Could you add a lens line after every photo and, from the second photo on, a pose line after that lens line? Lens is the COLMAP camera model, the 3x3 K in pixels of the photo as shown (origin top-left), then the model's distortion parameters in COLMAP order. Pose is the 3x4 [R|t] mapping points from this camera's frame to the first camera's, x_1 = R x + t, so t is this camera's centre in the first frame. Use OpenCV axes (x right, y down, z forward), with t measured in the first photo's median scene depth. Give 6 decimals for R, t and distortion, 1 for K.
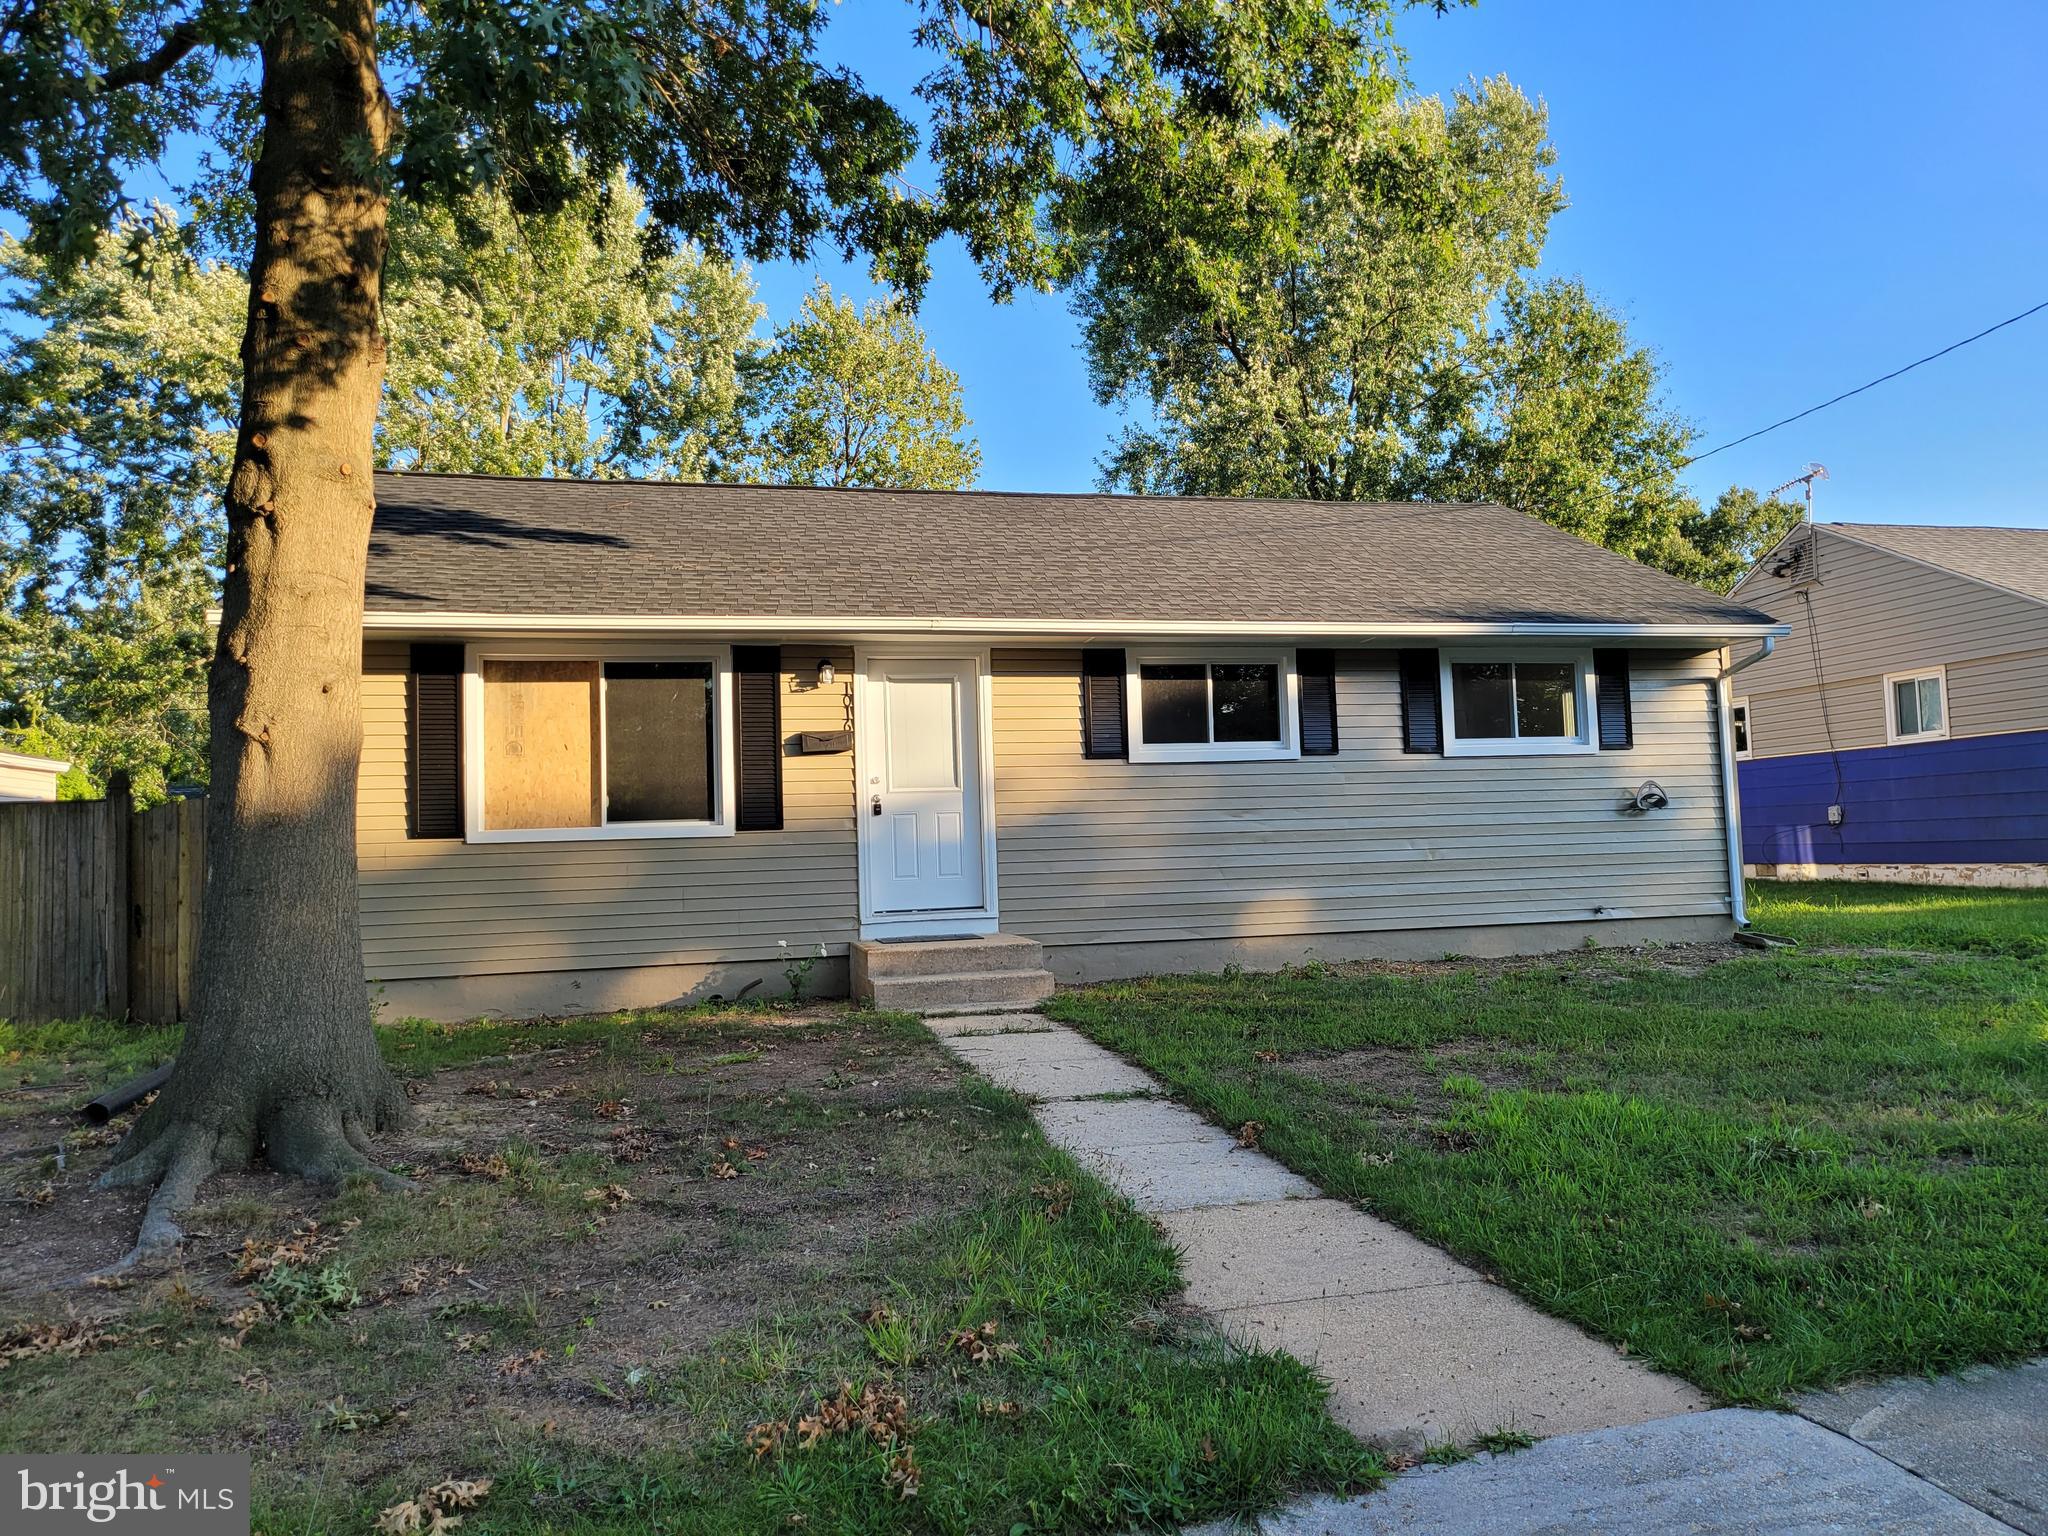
lens RADIAL K [[1555.8, 0, 1024.0], [0, 1555.8, 768.0], [0, 0, 1]] dist [0.066707, -0.064467]
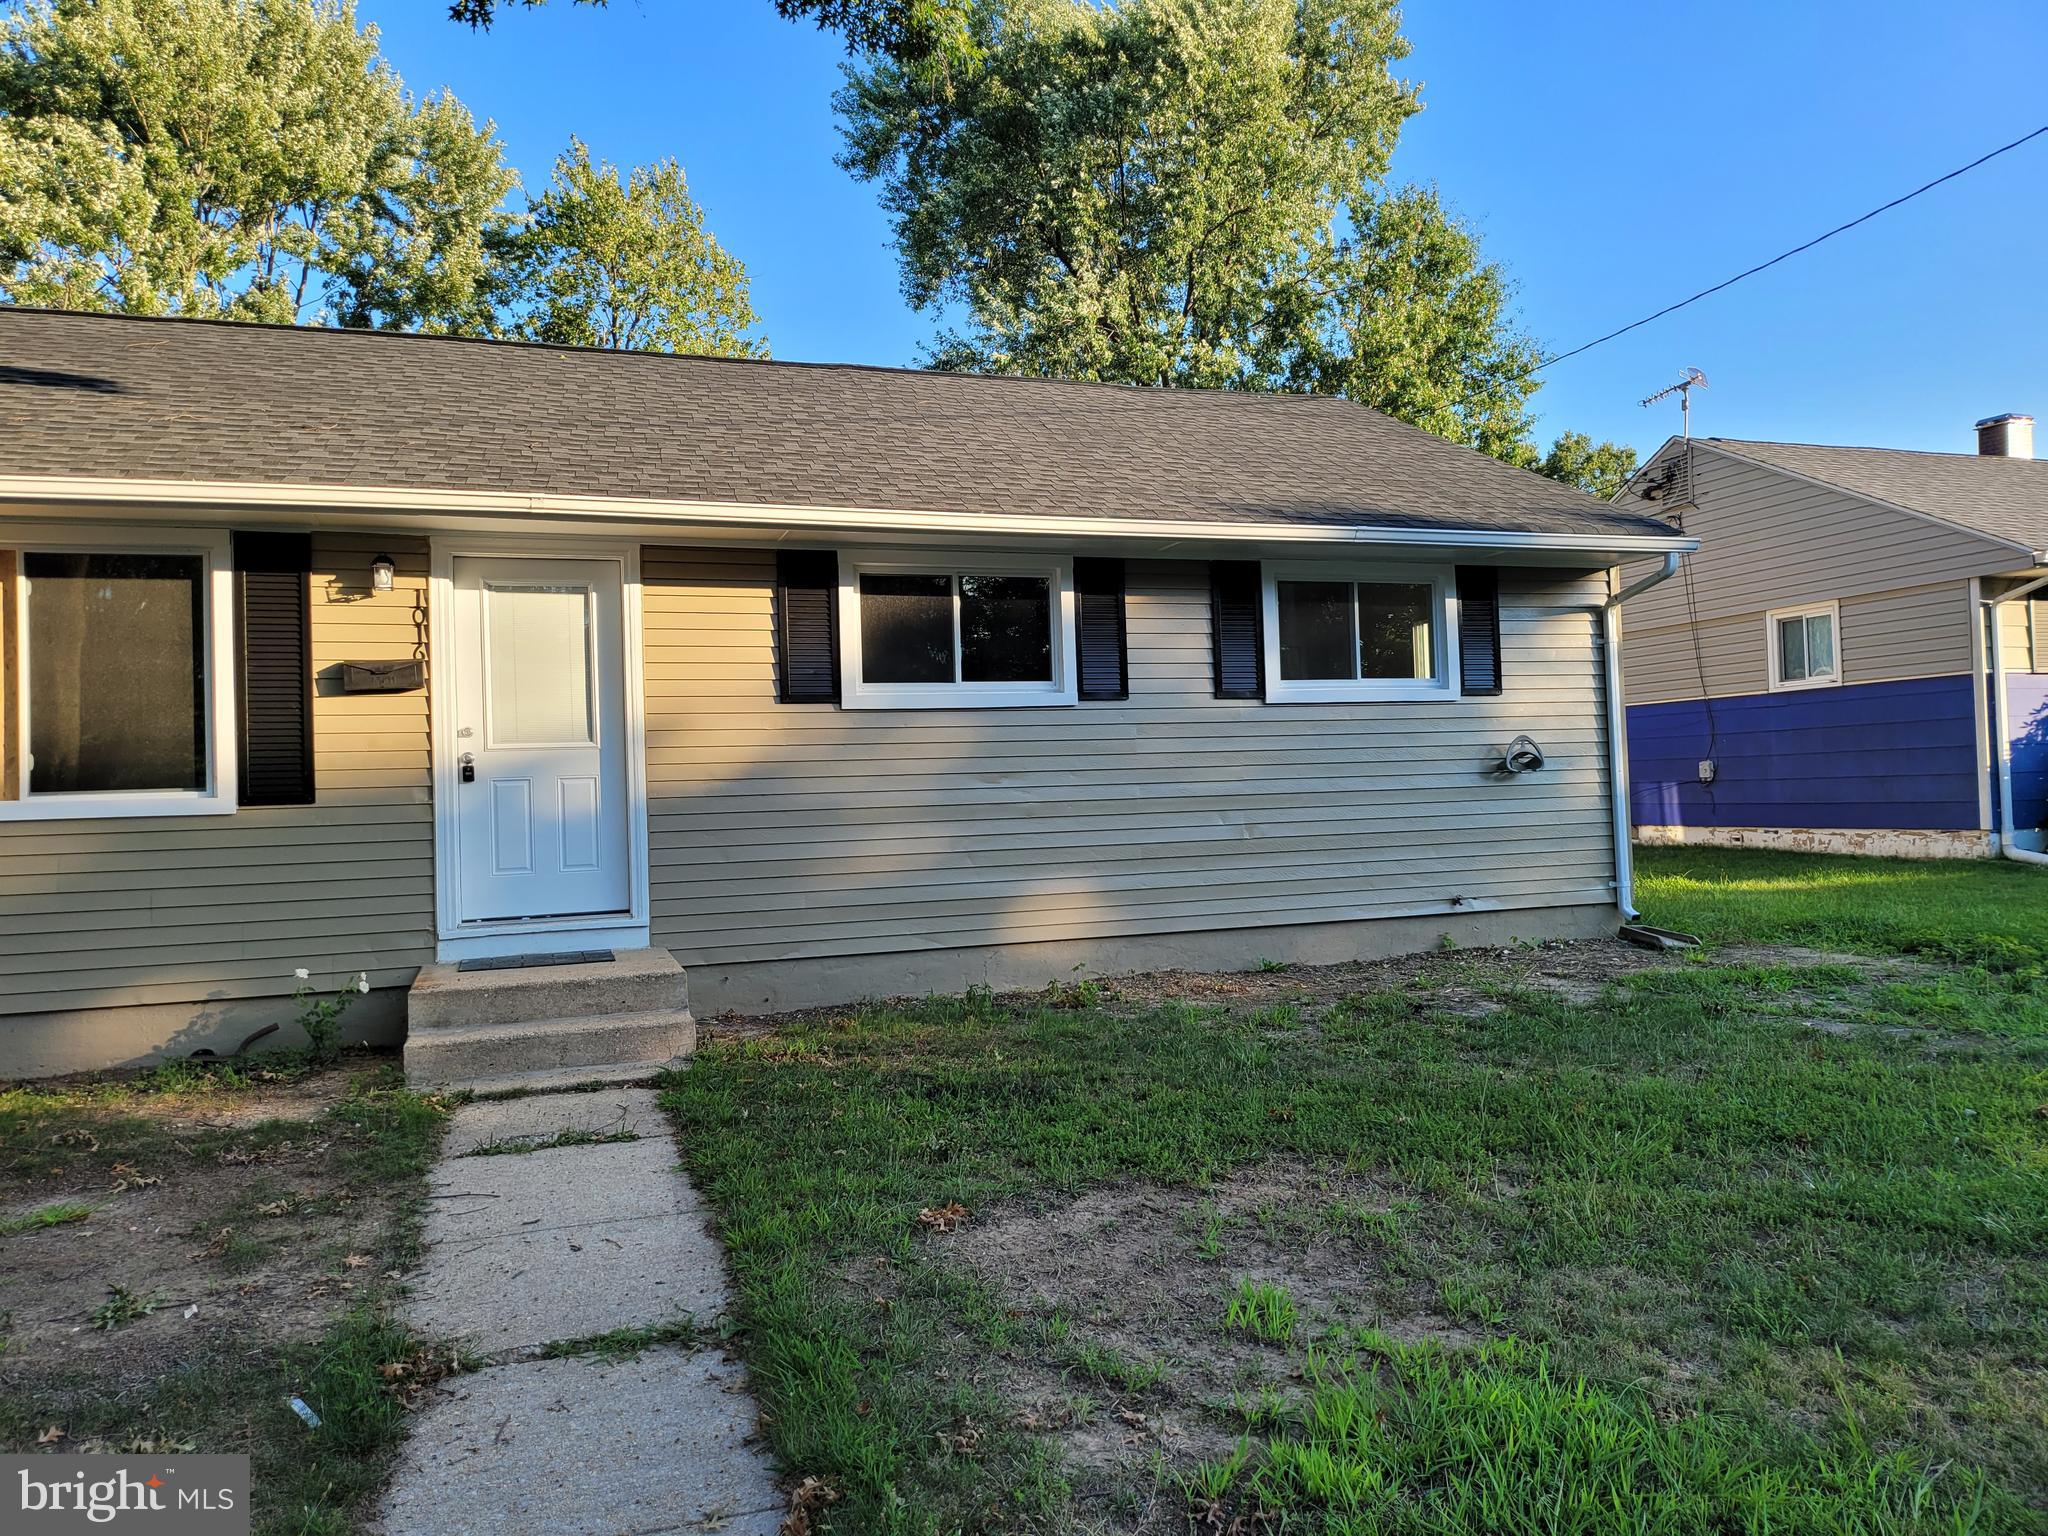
lens RADIAL K [[1555.8, 0, 1024.0], [0, 1555.8, 768.0], [0, 0, 1]] dist [0.066707, -0.064467]
pose [[0.995298, 0.002501, 0.096832, 0.075151], [-0.006077, 0.999309, 0.036656, -0.002716], [-0.096674, -0.037073, 0.994625, 0.245852]]
